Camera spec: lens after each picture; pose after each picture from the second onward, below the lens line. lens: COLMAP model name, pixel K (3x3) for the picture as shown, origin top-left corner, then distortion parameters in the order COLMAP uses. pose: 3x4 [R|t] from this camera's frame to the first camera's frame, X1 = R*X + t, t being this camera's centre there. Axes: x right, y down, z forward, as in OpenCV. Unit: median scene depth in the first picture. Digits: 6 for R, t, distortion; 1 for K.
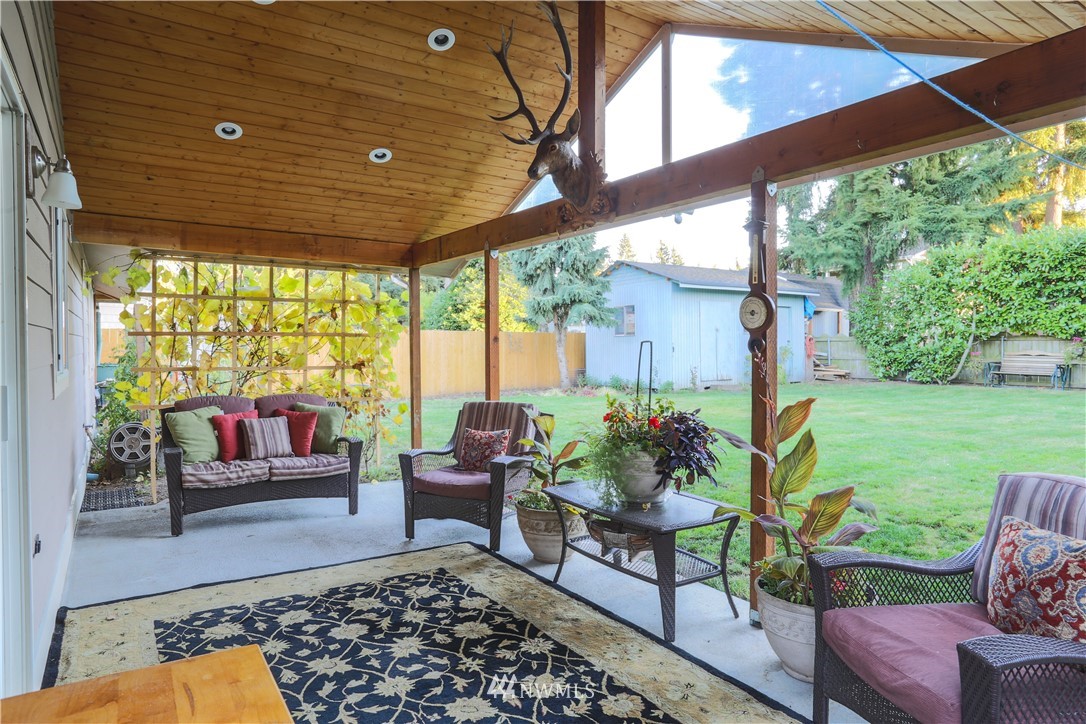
lens RADIAL K [[654.4, 0, 543.0], [0, 654.4, 362.0], [0, 0, 1]] dist [-0.079324, 0.044586]
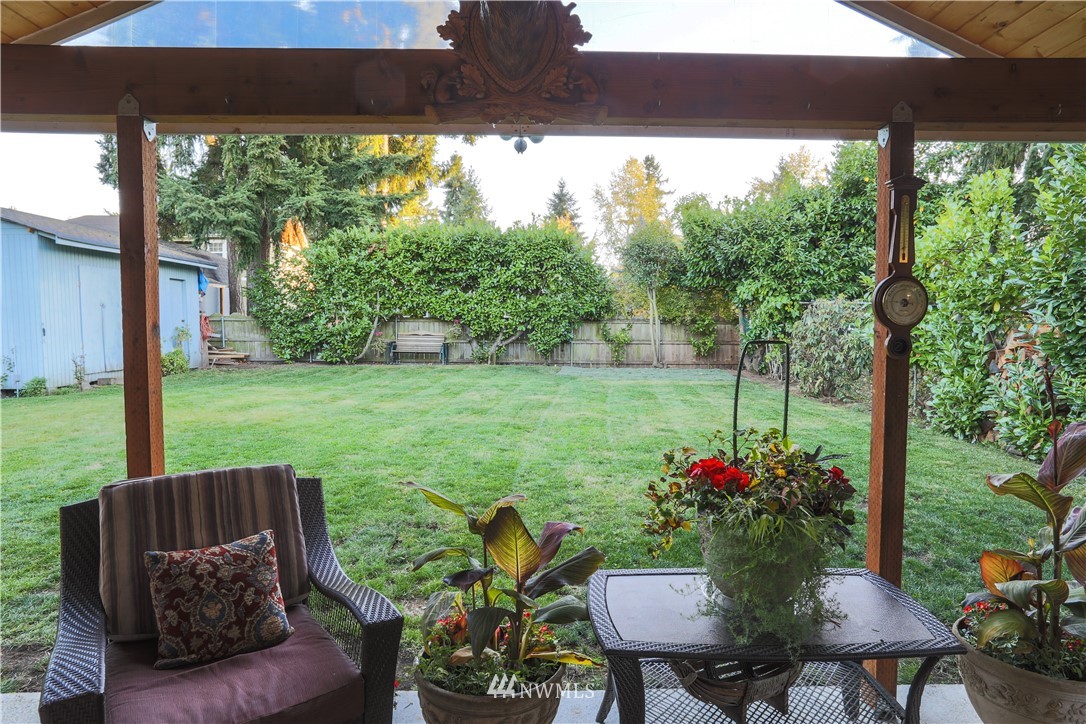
lens RADIAL K [[654.4, 0, 543.0], [0, 654.4, 362.0], [0, 0, 1]] dist [-0.079324, 0.044586]
pose [[0.513339, -0.043622, 0.857077, -0.109361], [0.013004, 0.998988, 0.043056, -0.009460], [-0.858088, -0.010957, 0.513386, 0.203219]]
